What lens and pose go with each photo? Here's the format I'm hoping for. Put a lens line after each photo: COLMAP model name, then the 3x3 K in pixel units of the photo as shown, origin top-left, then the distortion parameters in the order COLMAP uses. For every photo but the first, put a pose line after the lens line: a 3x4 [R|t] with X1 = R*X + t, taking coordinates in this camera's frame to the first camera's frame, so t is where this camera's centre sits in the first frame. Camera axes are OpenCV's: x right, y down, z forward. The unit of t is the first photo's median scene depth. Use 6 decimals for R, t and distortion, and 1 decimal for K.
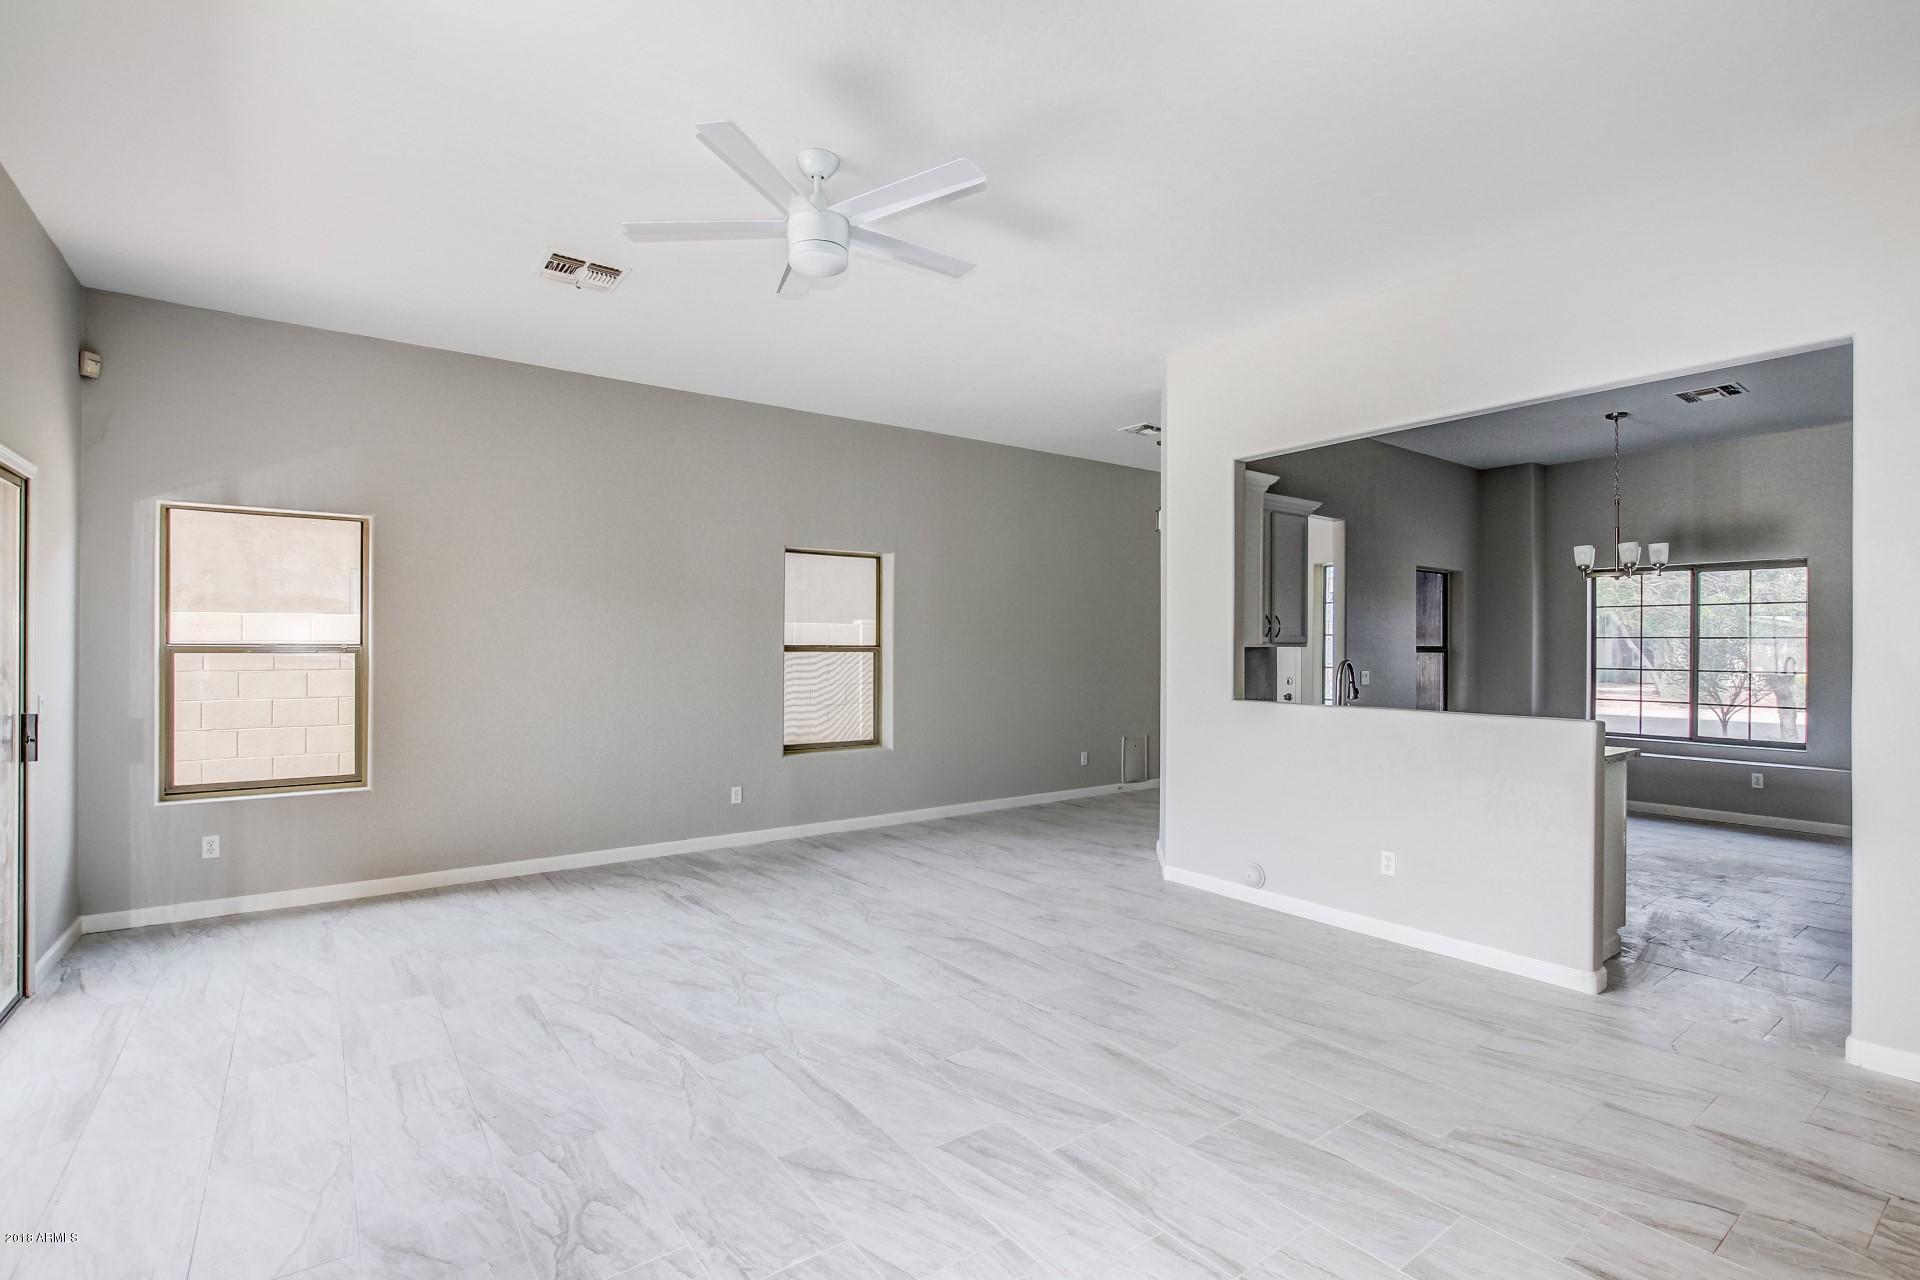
lens RADIAL K [[889.2, 0, 967.3], [0, 889.2, 647.0], [0, 0, 1]] dist [-0.016721, 0.001209]
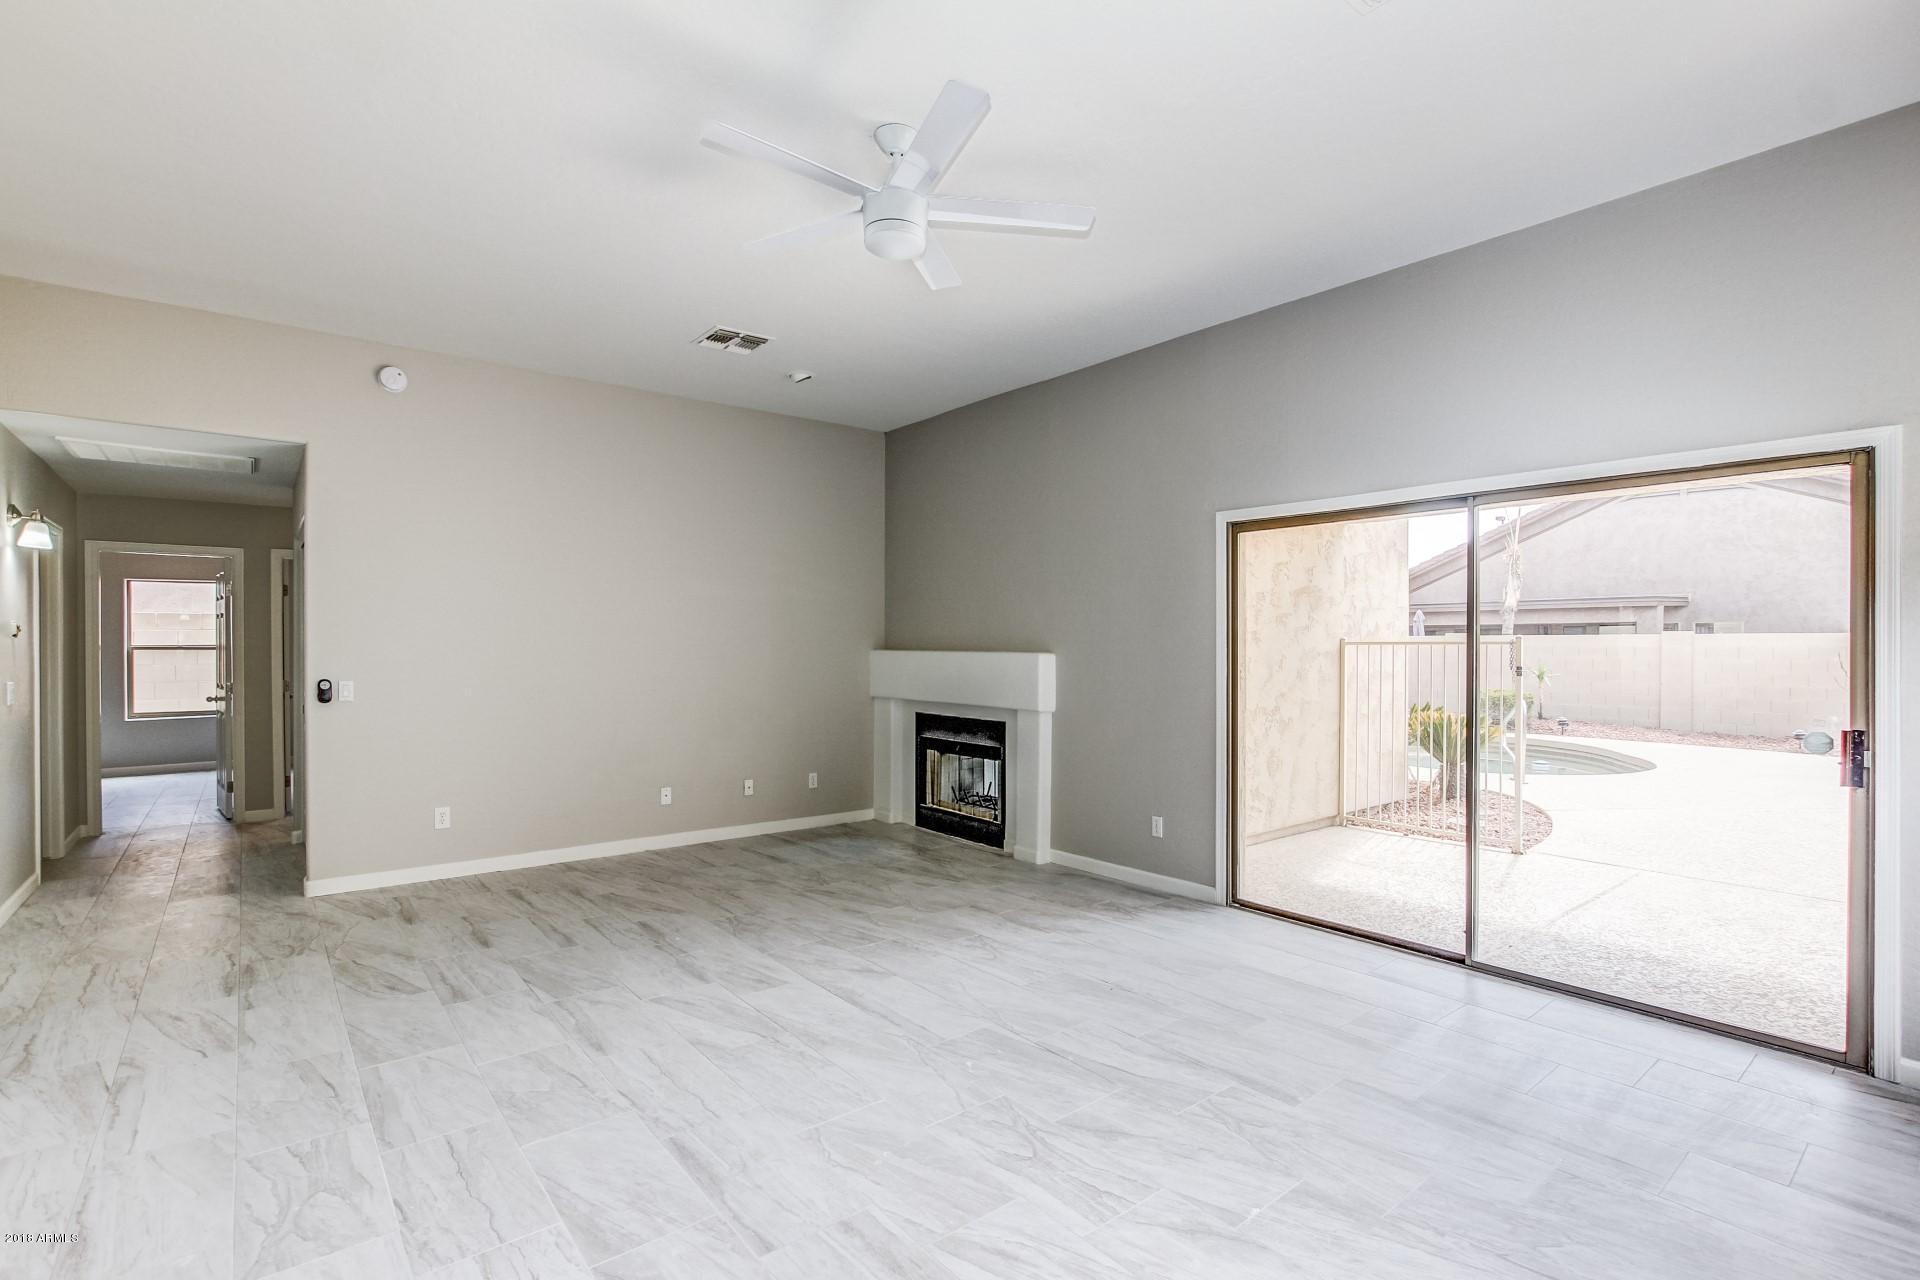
lens RADIAL K [[889.2, 0, 967.3], [0, 889.2, 647.0], [0, 0, 1]] dist [-0.016721, 0.001209]
pose [[-0.998910, -0.002588, -0.046609, -0.158469], [-0.002625, 0.999996, 0.000741, 0.000141], [0.046607, 0.000862, -0.998913, 1.529138]]
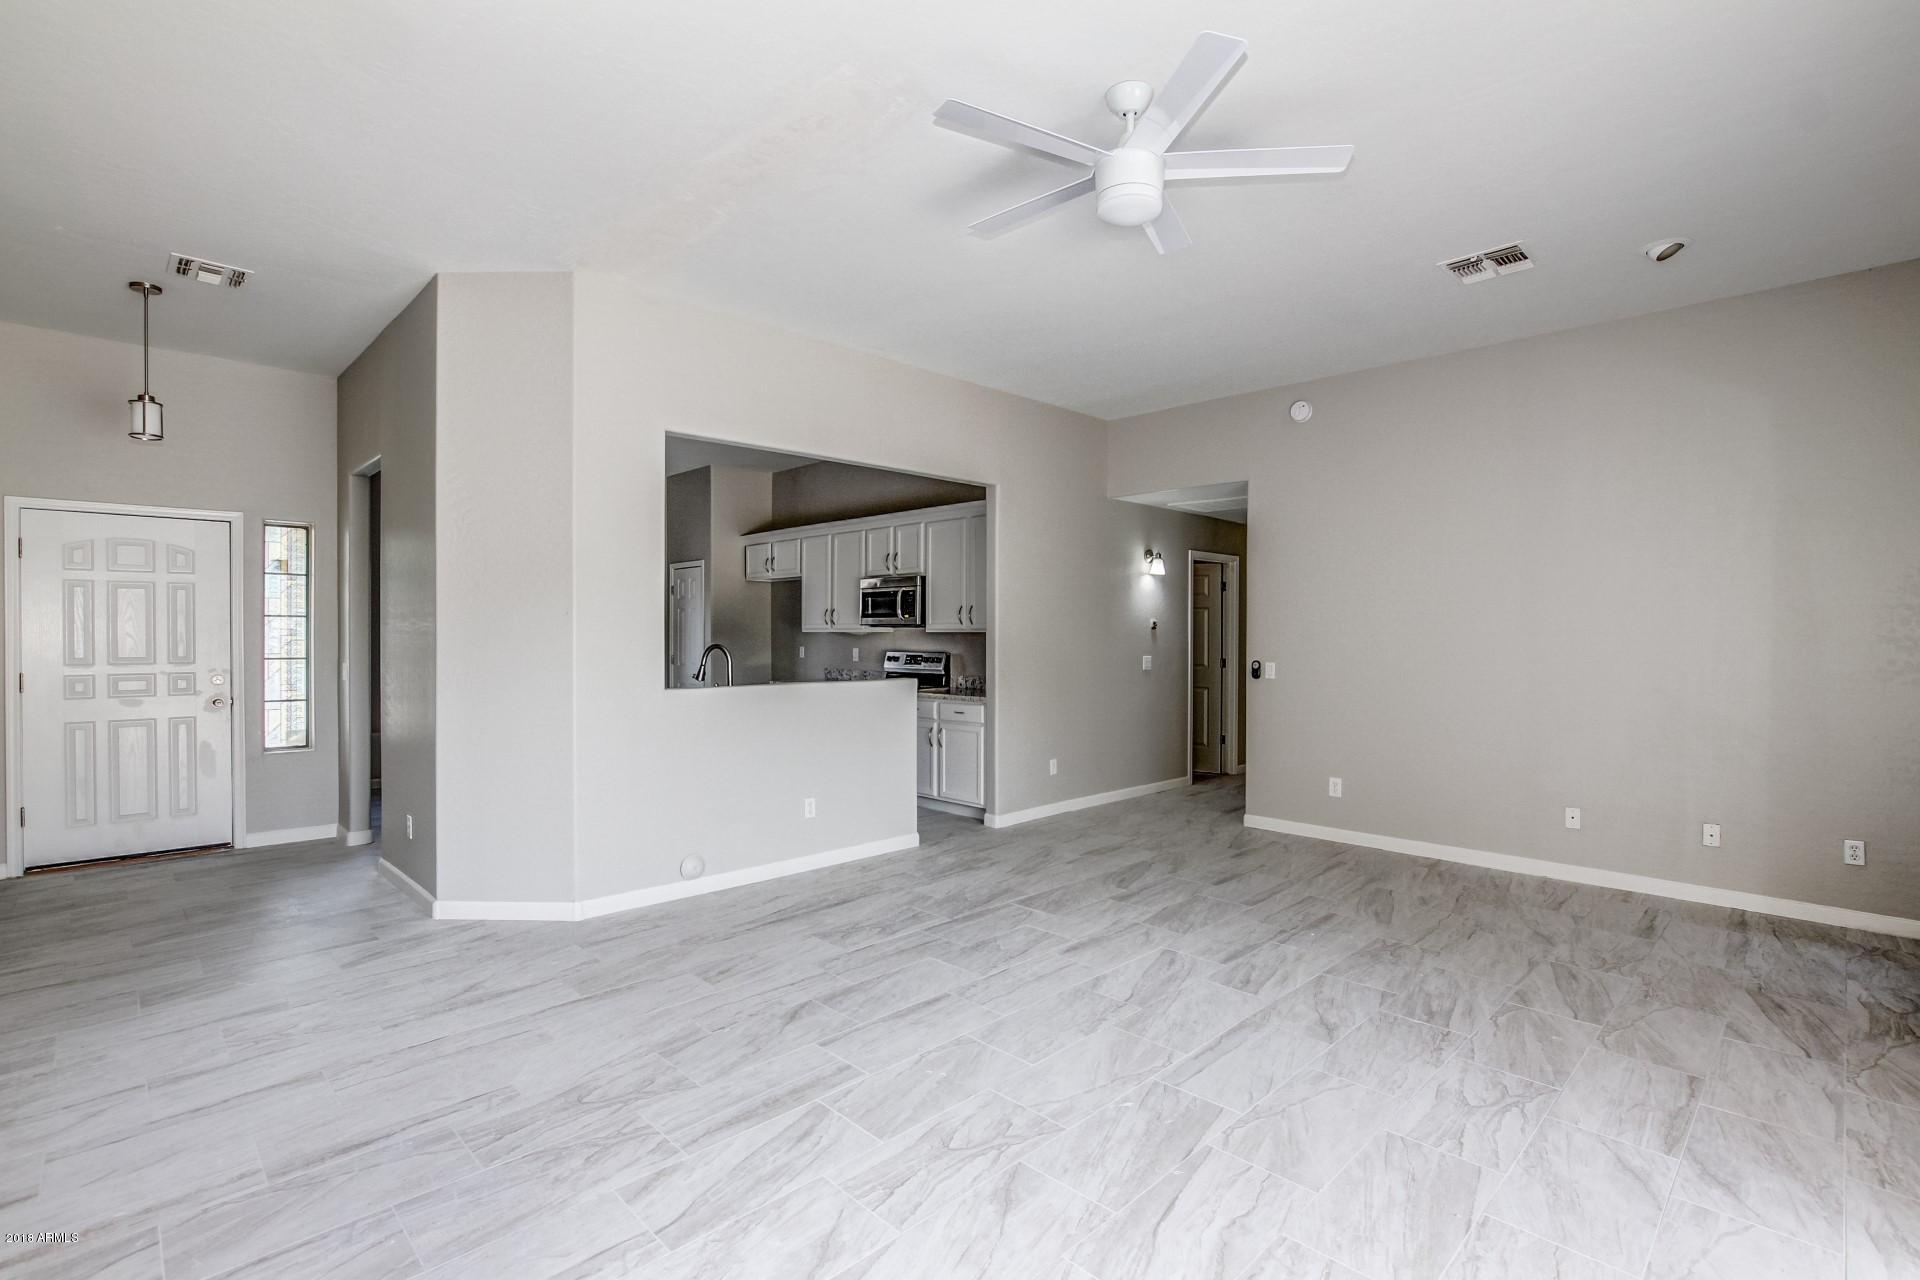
lens RADIAL K [[889.2, 0, 967.3], [0, 889.2, 647.0], [0, 0, 1]] dist [-0.016721, 0.001209]
pose [[-0.145231, -0.016029, 0.989268, -0.813686], [-0.002587, 0.999871, 0.015821, 0.000161], [-0.989394, -0.000262, -0.145254, 1.008841]]
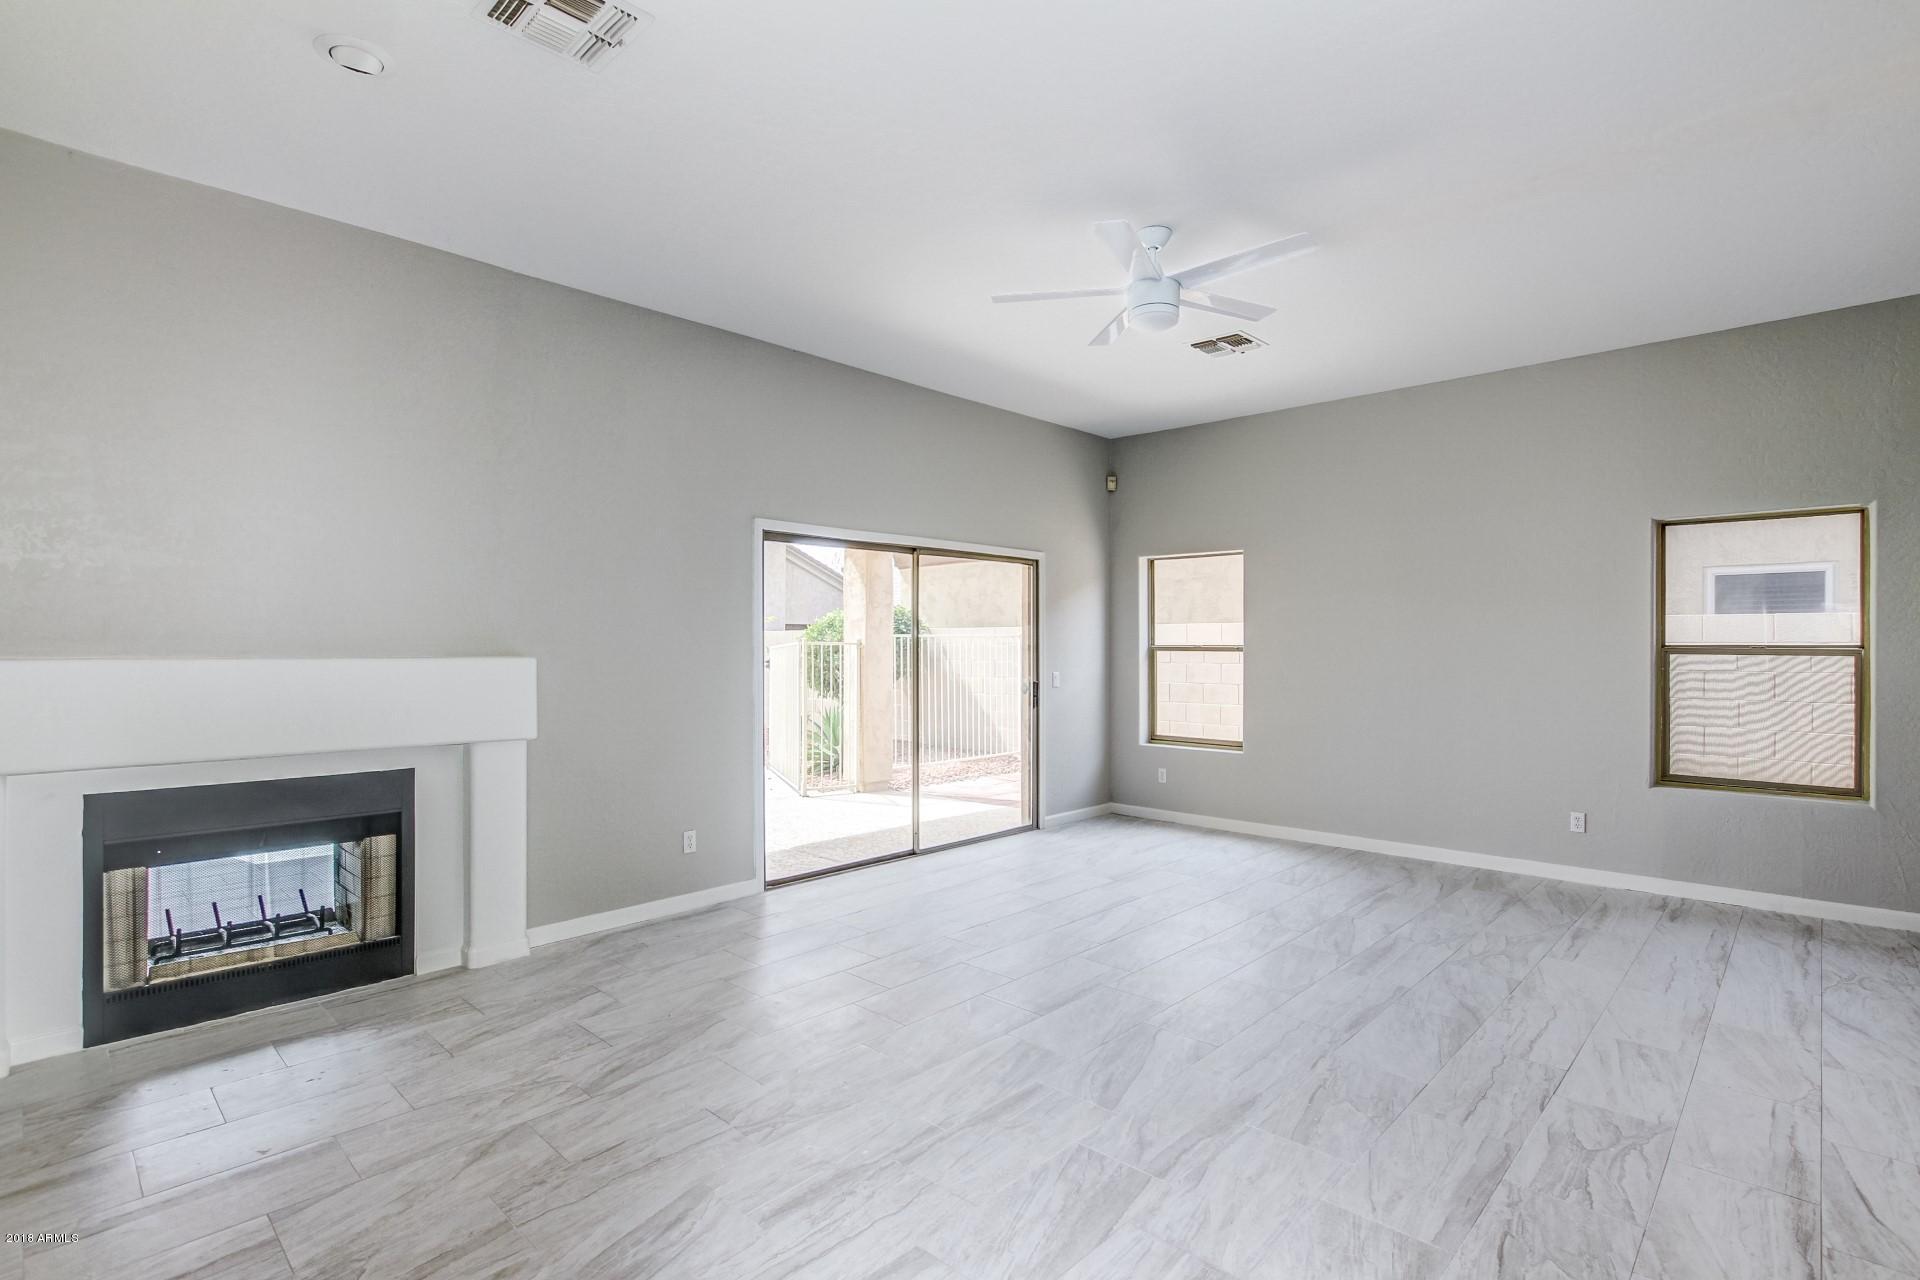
lens RADIAL K [[916.4, 0, 970.5], [0, 916.4, 643.0], [0, 0, 1]] dist [-0.014747, 0.001045]
pose [[0.174308, -0.003154, -0.984686, 0.767814], [-0.000591, 0.999994, -0.003308, -0.001837], [0.984691, 0.001158, 0.174305, 0.426765]]
